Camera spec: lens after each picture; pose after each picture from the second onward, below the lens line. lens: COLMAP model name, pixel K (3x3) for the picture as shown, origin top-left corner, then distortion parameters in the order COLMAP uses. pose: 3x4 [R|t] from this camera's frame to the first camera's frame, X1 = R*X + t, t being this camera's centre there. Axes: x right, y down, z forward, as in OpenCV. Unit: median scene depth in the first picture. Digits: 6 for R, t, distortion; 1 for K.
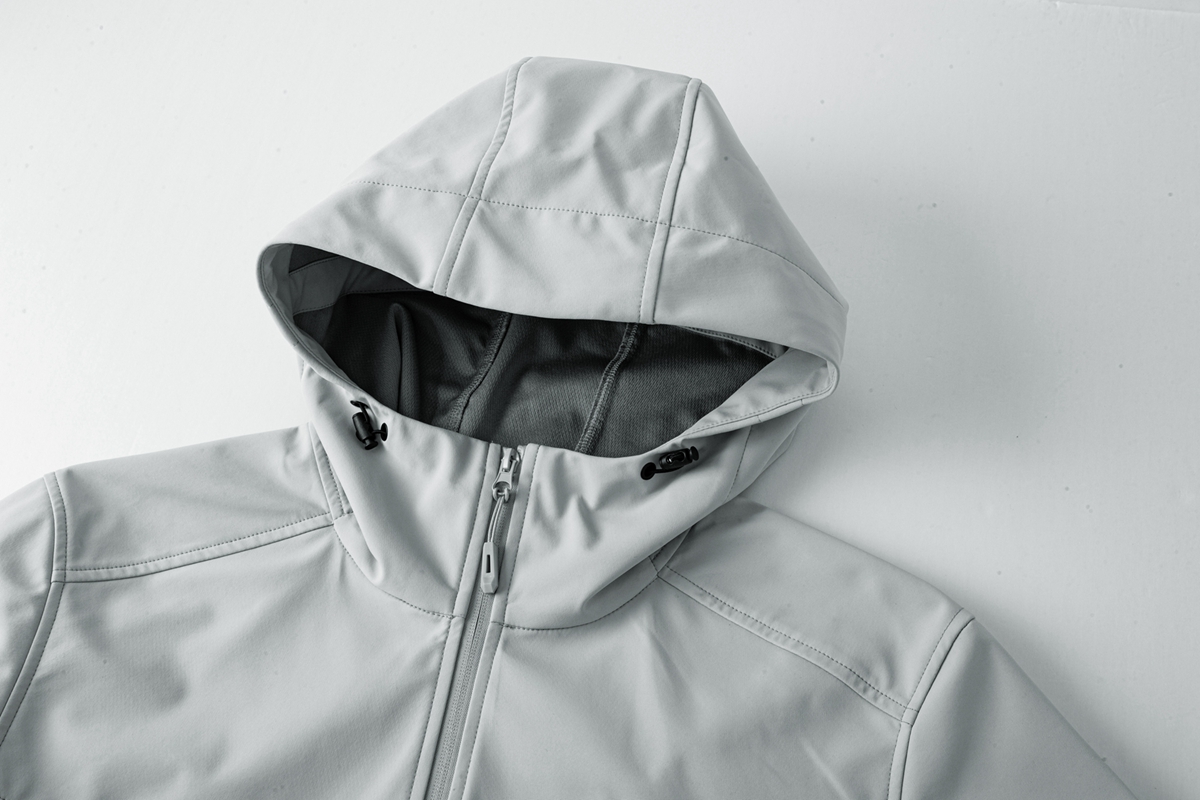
lens RADIAL K [[1485.7, 0, 598.6], [0, 1485.7, 395.9], [0, 0, 1]] dist [-0.026064, 0.000000]
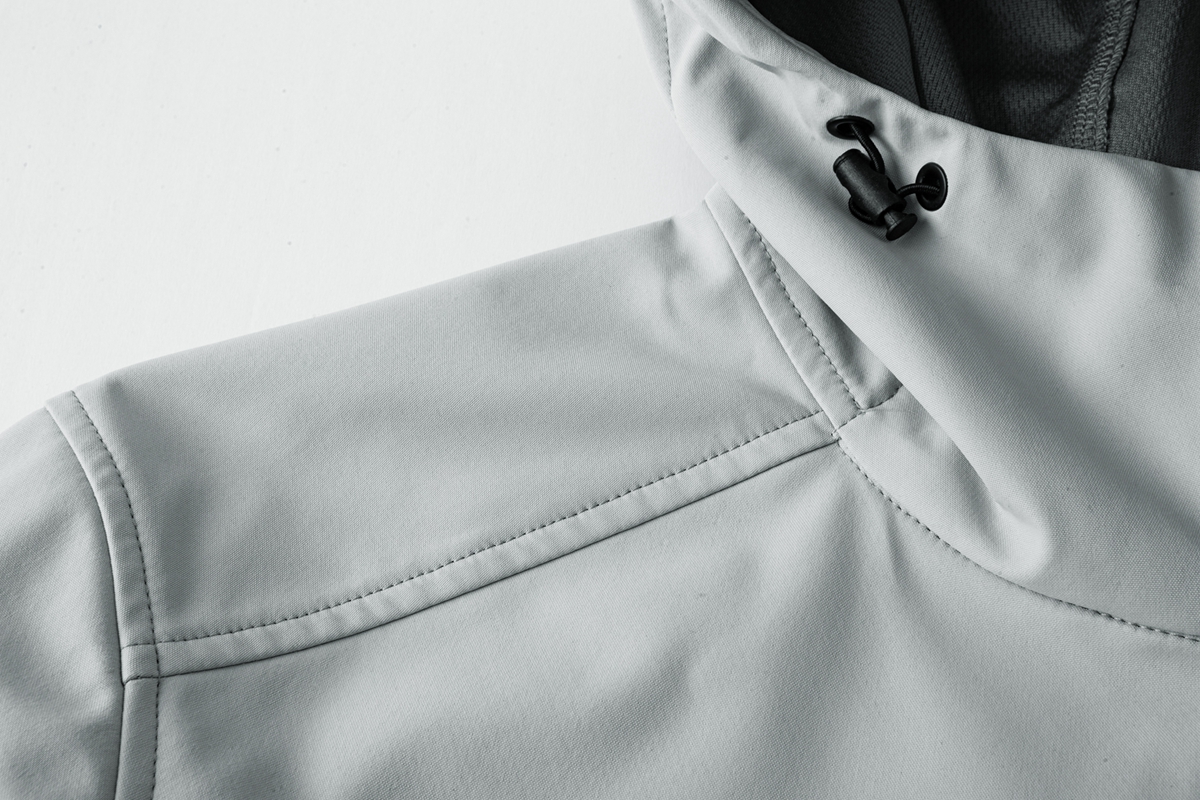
lens RADIAL K [[1856.2, 0, 598.8], [0, 1856.2, 396.7], [0, 0, 1]] dist [0.246056, 0.000000]
pose [[0.993146, -0.114402, 0.023953, -0.249765], [0.114405, 0.993433, 0.001259, 0.068100], [-0.023939, 0.001490, 0.999712, 0.524260]]
